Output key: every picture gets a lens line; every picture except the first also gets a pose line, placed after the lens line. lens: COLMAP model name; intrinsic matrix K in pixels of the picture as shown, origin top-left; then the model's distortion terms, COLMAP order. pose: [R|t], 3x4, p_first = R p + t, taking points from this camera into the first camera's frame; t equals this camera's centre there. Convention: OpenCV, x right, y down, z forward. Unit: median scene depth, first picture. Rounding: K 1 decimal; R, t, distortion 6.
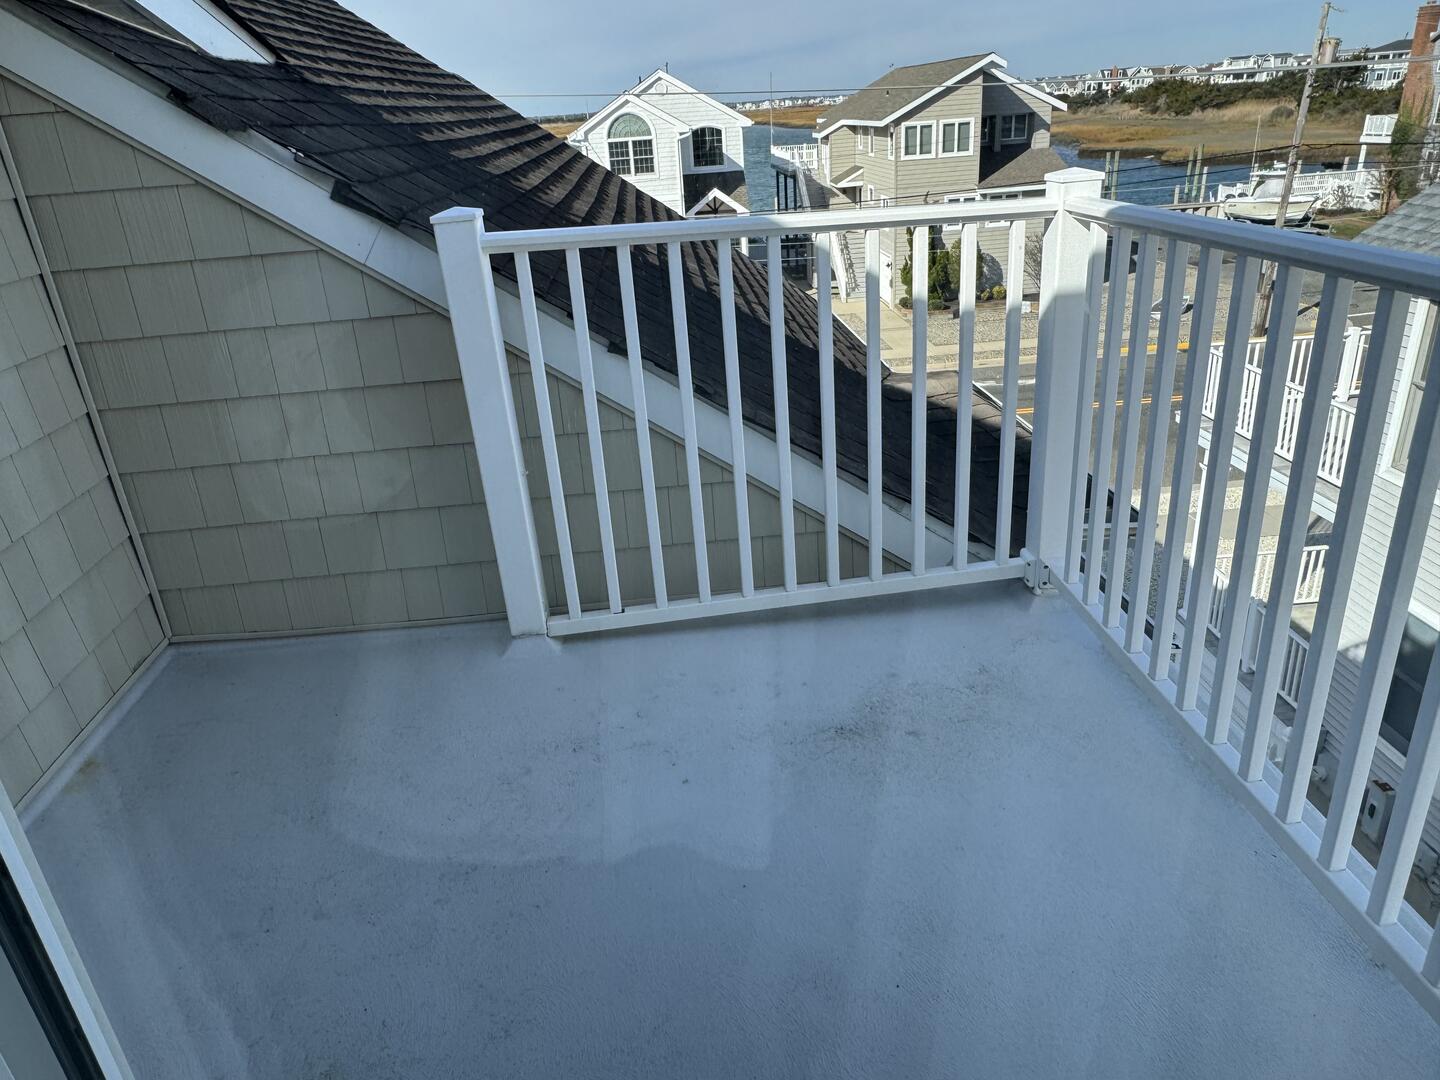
lens RADIAL K [[986.7, 0, 717.7], [0, 986.7, 542.1], [0, 0, 1]] dist [0.005513, -0.001795]
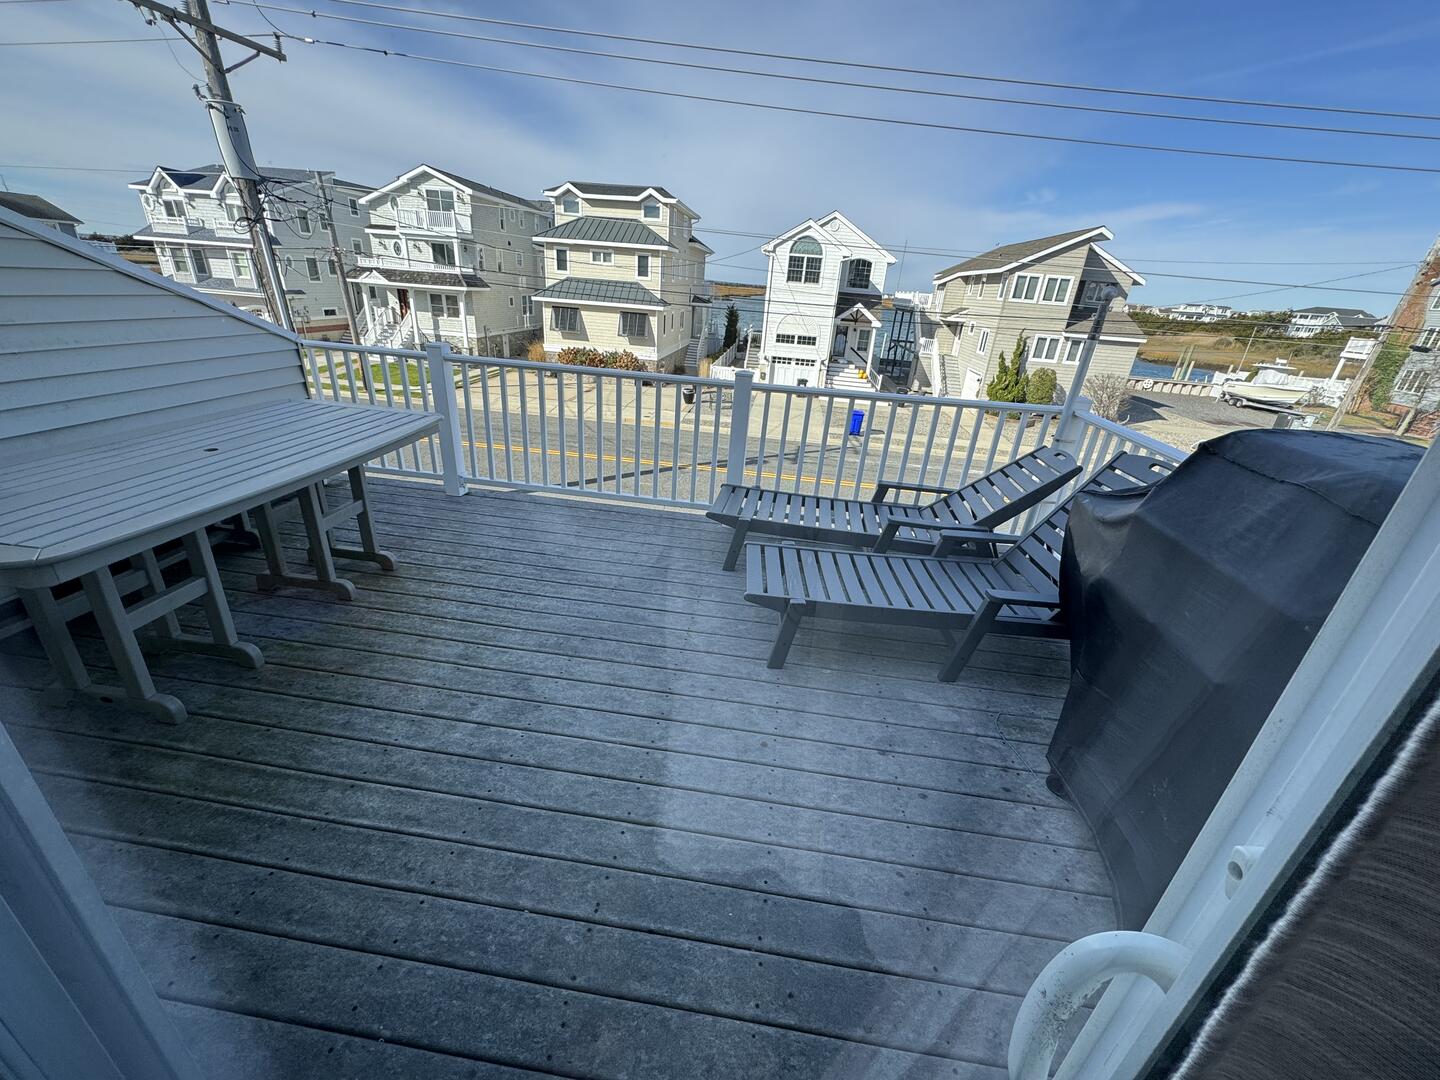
lens RADIAL K [[572.6, 0, 721.7], [0, 572.6, 539.8], [0, 0, 1]] dist [0.000288, -0.000159]
pose [[0.972612, 0.198484, -0.120958, -0.021478], [-0.197925, 0.980074, 0.016740, -0.011844], [0.121871, 0.007659, 0.992516, 0.155145]]
